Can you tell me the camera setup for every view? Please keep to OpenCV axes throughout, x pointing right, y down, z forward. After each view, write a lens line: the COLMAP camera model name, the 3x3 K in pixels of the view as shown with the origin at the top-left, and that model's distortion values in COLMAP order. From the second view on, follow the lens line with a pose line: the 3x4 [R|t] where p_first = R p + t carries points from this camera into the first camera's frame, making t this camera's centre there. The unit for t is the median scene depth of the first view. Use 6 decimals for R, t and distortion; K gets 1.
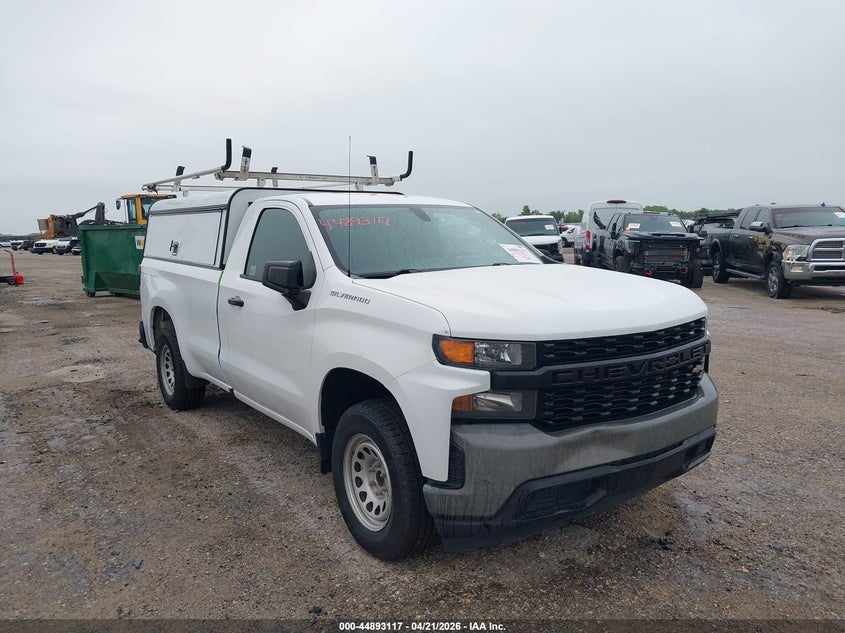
lens RADIAL K [[679.1, 0, 419.3], [0, 679.1, 316.1], [0, 0, 1]] dist [-0.006933, -0.006793]
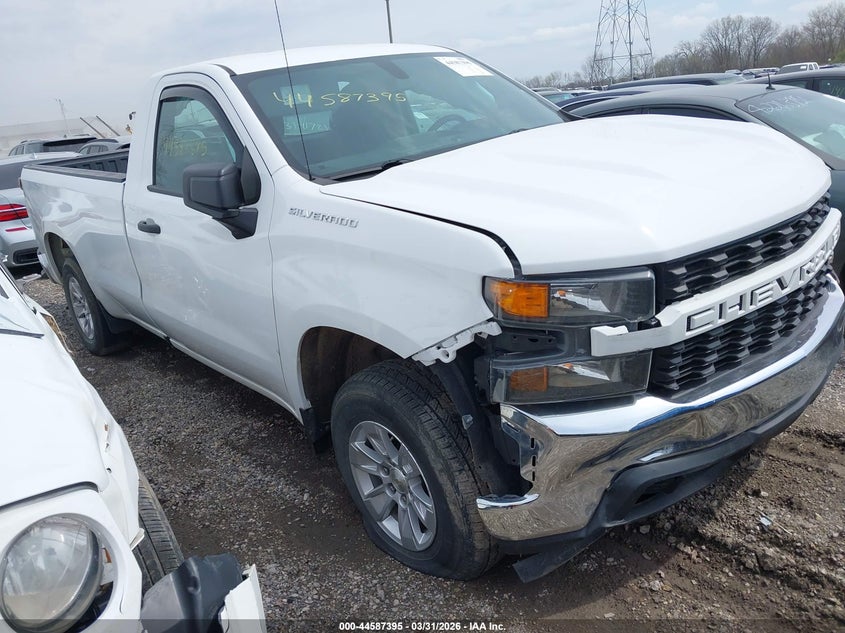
lens RADIAL K [[679.1, 0, 419.3], [0, 679.1, 316.1], [0, 0, 1]] dist [-0.006933, -0.006793]
pose [[0.987811, -0.136514, 0.074787, -0.066636], [0.117006, 0.968081, 0.221650, -0.064550], [-0.102658, -0.210198, 0.972254, 0.308462]]
